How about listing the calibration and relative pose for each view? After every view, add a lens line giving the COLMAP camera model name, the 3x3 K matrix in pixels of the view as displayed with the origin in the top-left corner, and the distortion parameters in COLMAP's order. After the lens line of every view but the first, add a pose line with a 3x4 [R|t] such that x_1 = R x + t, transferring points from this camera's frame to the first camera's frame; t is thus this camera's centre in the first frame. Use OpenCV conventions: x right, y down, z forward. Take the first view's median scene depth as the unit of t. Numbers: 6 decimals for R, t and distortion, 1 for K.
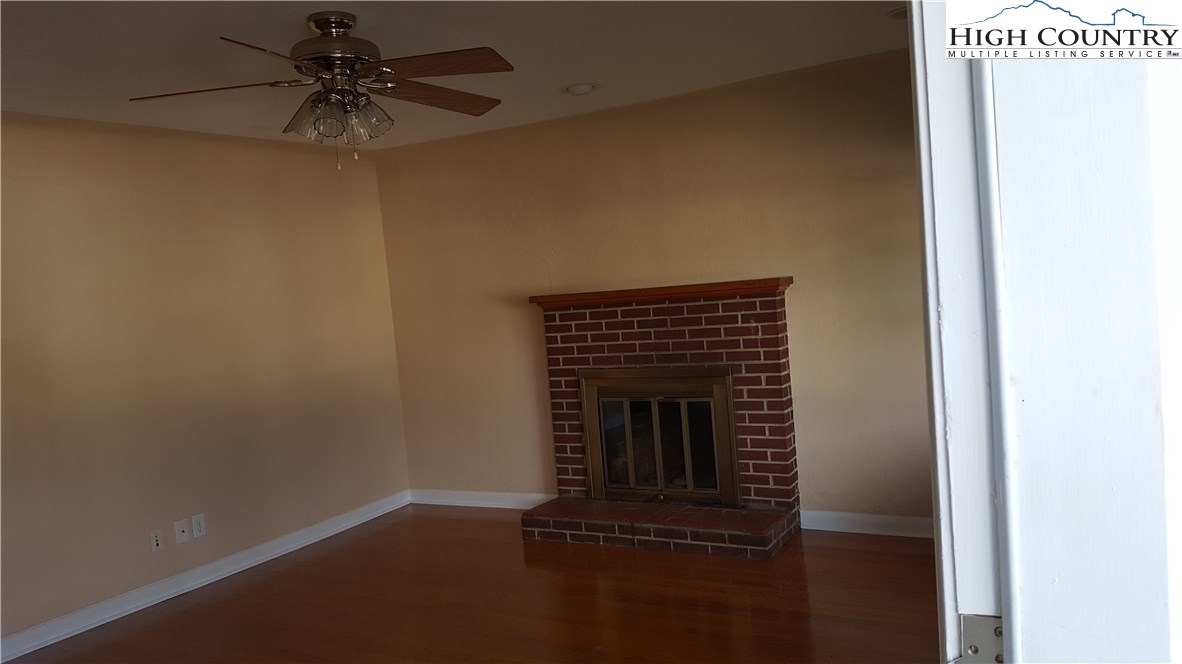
lens RADIAL K [[890.4, 0, 591.5], [0, 890.4, 331.5], [0, 0, 1]] dist [0.052801, 0.001803]
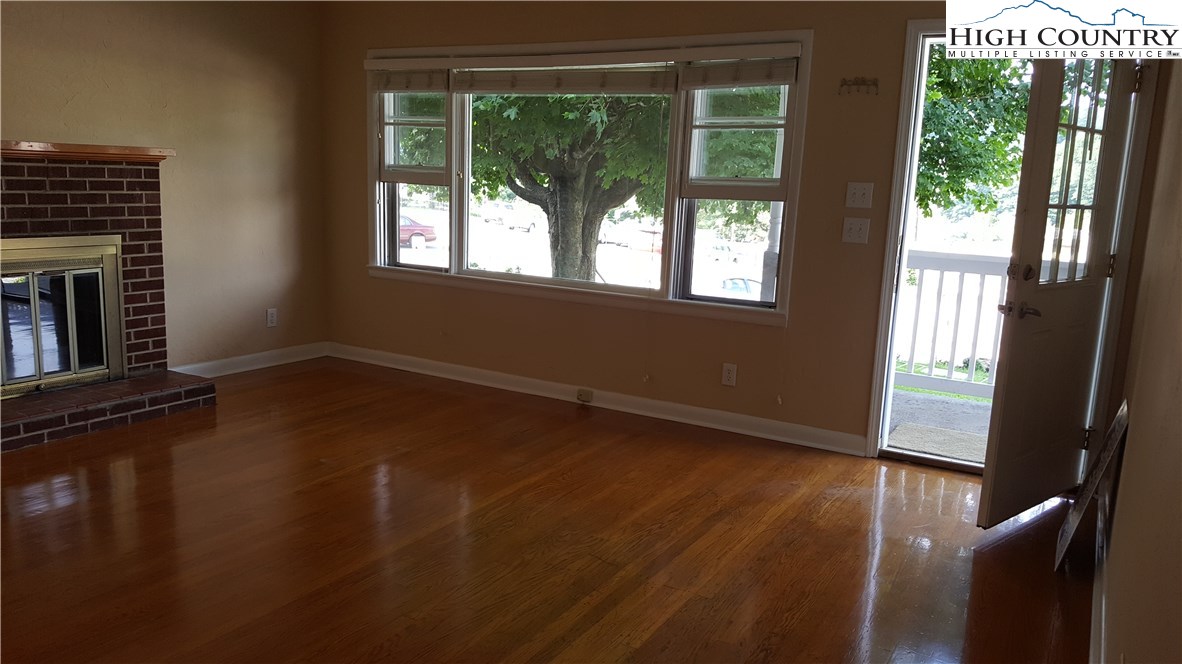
lens RADIAL K [[890.4, 0, 599.0], [0, 890.4, 333.0], [0, 0, 1]] dist [0.052801, 0.001803]
pose [[0.023264, -0.099754, 0.994740, -0.836781], [0.023321, 0.994793, 0.099213, 0.061180], [-0.999457, 0.020891, 0.025469, 0.454332]]
